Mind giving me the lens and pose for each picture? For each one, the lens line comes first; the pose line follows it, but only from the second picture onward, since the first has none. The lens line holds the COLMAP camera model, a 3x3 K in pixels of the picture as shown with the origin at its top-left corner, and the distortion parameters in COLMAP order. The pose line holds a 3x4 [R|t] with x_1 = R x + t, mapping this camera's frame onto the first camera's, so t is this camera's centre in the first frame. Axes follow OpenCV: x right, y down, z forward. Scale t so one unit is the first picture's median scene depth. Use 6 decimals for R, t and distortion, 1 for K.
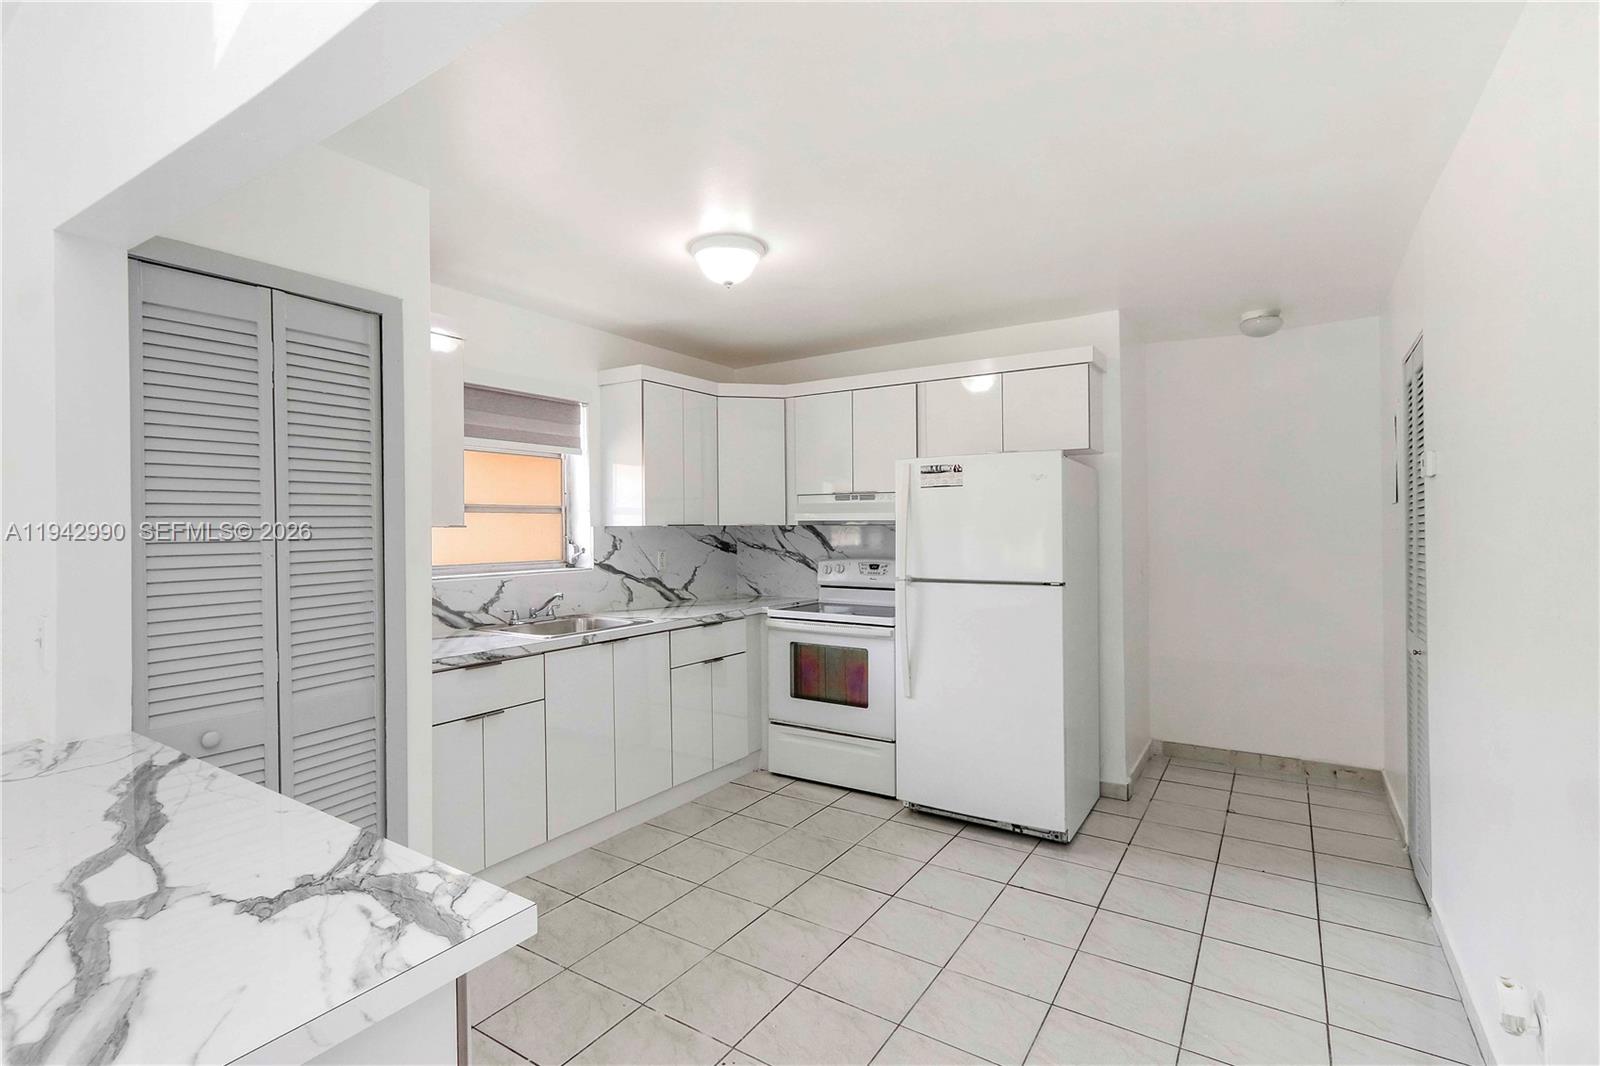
lens RADIAL K [[763.6, 0, 792.5], [0, 763.6, 526.2], [0, 0, 1]] dist [0.025978, 0.000477]
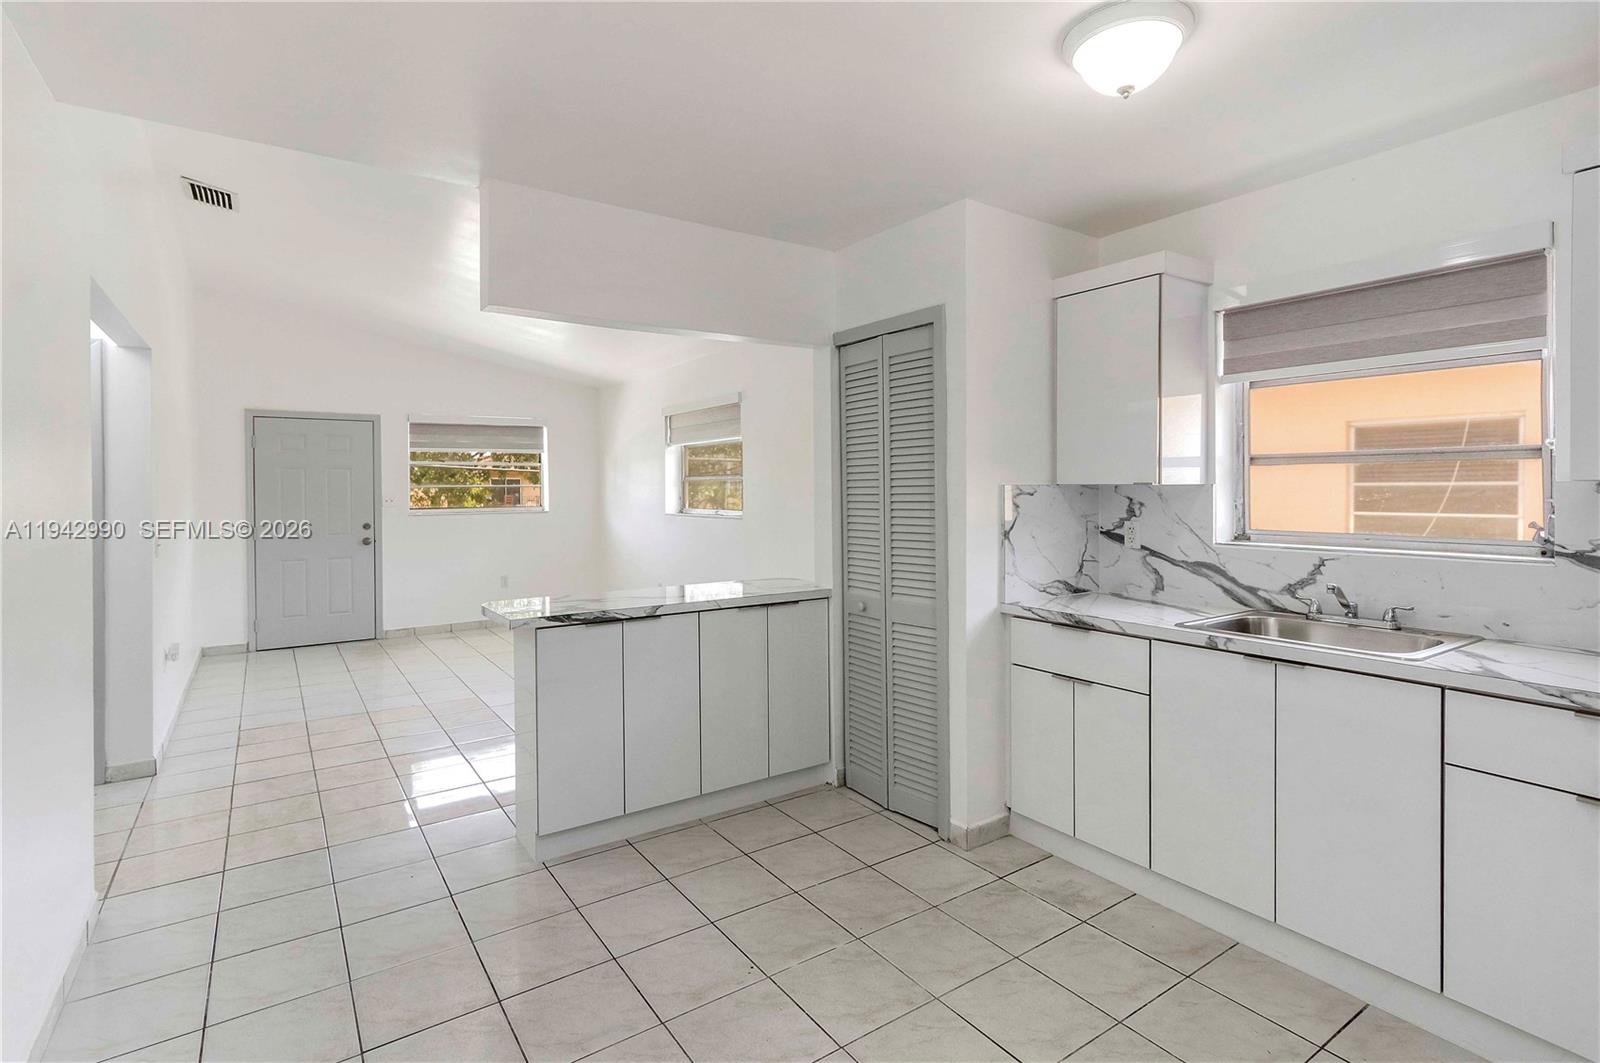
lens RADIAL K [[763.6, 0, 744.3], [0, 763.6, 491.9], [0, 0, 1]] dist [0.025978, 0.000477]
pose [[-0.398912, 0.013212, -0.916894, 0.572104], [0.008101, 0.999908, 0.010883, -0.003644], [0.916954, -0.003087, -0.398982, 0.890469]]
